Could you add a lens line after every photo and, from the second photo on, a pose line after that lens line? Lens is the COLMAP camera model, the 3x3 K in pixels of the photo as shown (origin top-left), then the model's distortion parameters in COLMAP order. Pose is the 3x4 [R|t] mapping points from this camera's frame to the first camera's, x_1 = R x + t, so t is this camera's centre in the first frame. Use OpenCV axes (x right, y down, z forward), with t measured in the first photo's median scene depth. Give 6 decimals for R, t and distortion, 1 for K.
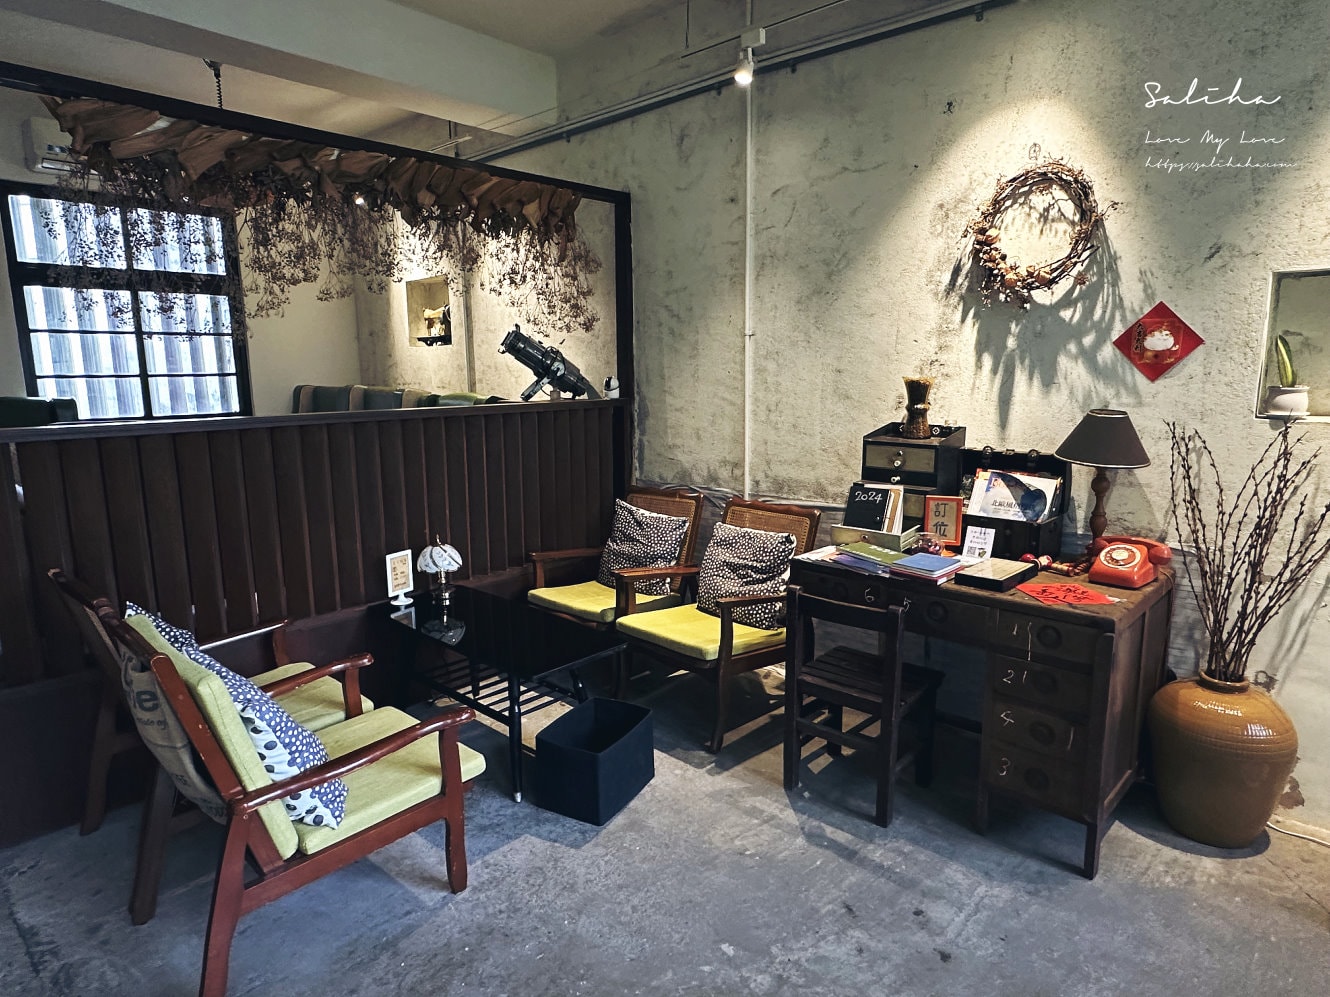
lens RADIAL K [[775.9, 0, 665.0], [0, 775.9, 498.5], [0, 0, 1]] dist [0.001081, 0.000960]
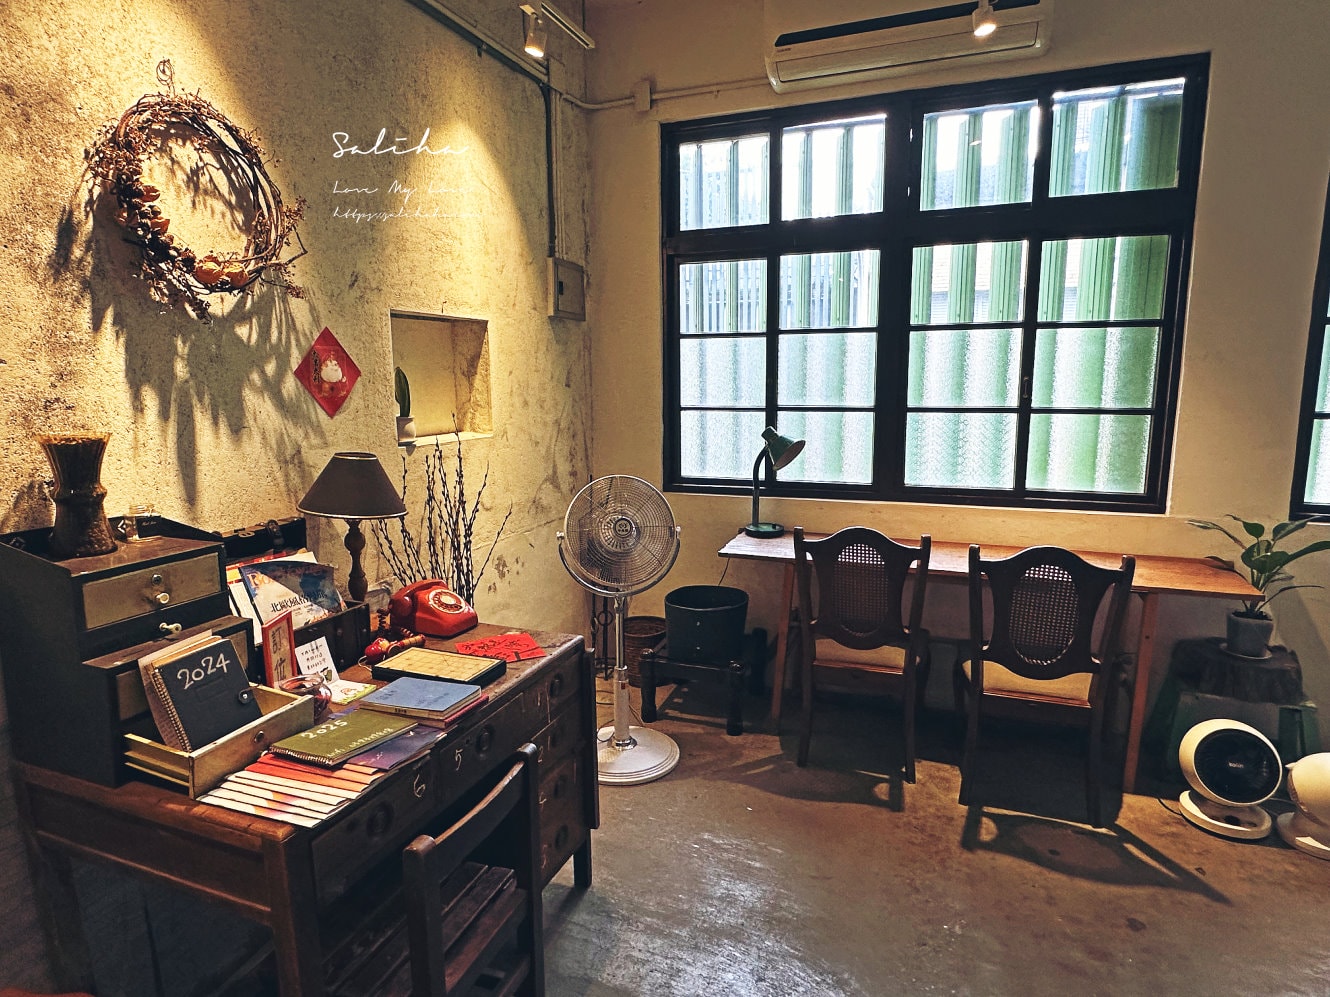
lens RADIAL K [[775.9, 0, 665.0], [0, 775.9, 498.5], [0, 0, 1]] dist [0.001081, 0.000960]
pose [[-0.367418, -0.138457, 0.919692, -0.312046], [0.169046, 0.962444, 0.212427, -0.175471], [-0.914564, 0.233519, -0.330214, 0.916234]]
